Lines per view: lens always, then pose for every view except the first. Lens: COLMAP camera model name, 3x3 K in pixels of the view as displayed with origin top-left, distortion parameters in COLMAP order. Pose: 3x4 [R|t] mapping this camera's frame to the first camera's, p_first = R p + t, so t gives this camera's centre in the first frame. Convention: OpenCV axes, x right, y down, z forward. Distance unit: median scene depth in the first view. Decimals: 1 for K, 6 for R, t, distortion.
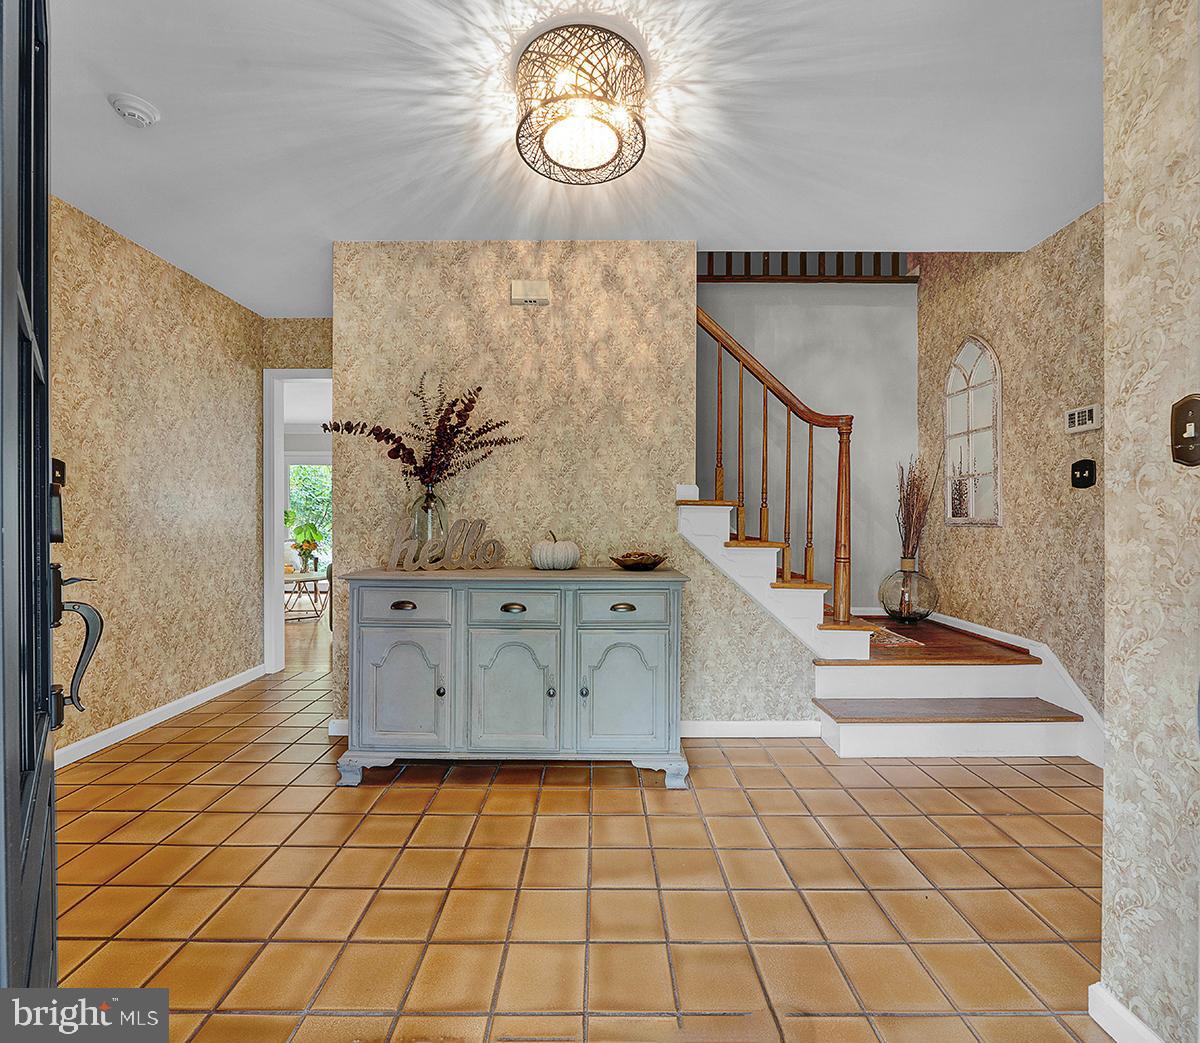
lens RADIAL K [[551.4, 0, 600.0], [0, 551.4, 521.5], [0, 0, 1]] dist [-0.003401, -0.000745]
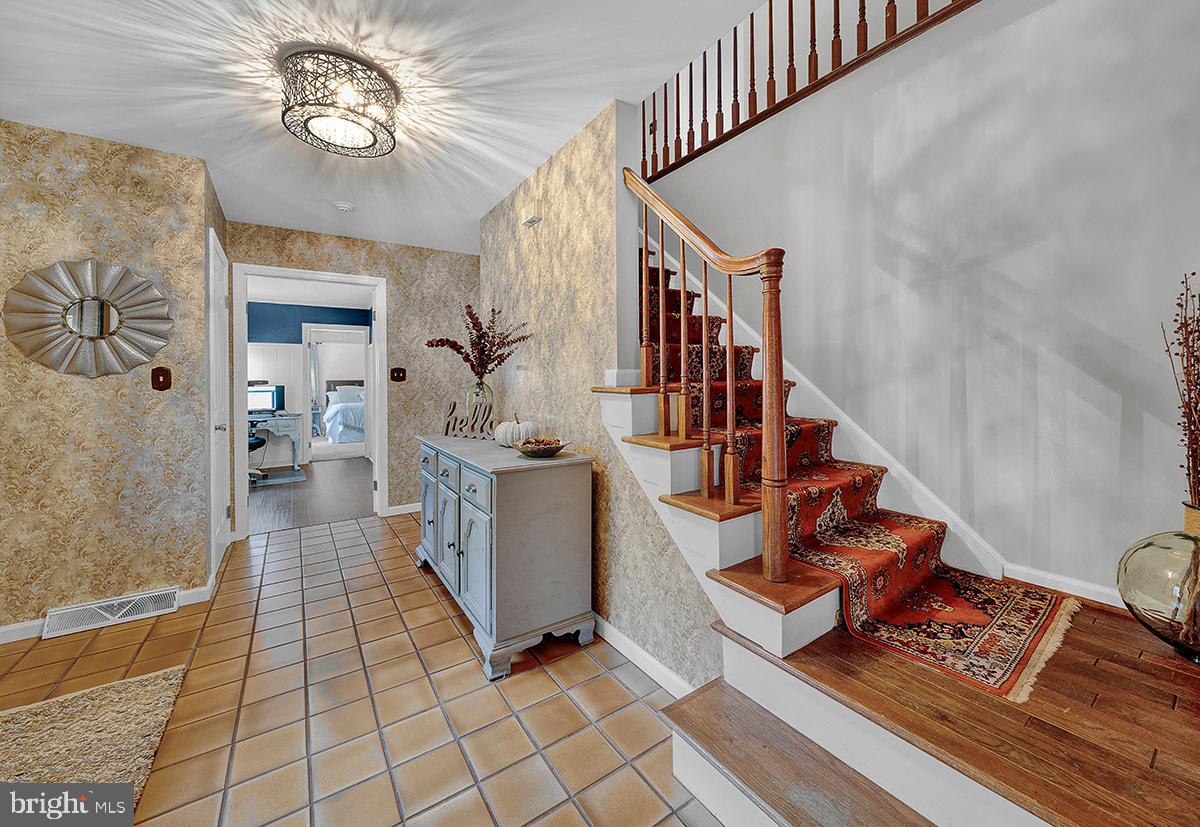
lens RADIAL K [[453.2, 0, 603.5], [0, 453.2, 380.1], [0, 0, 1]] dist [-0.000691, 0.000002]
pose [[0.568237, -0.008529, -0.822821, 0.771864], [0.002555, 0.999960, -0.008601, -0.042185], [0.822861, 0.002785, 0.568236, 0.562368]]
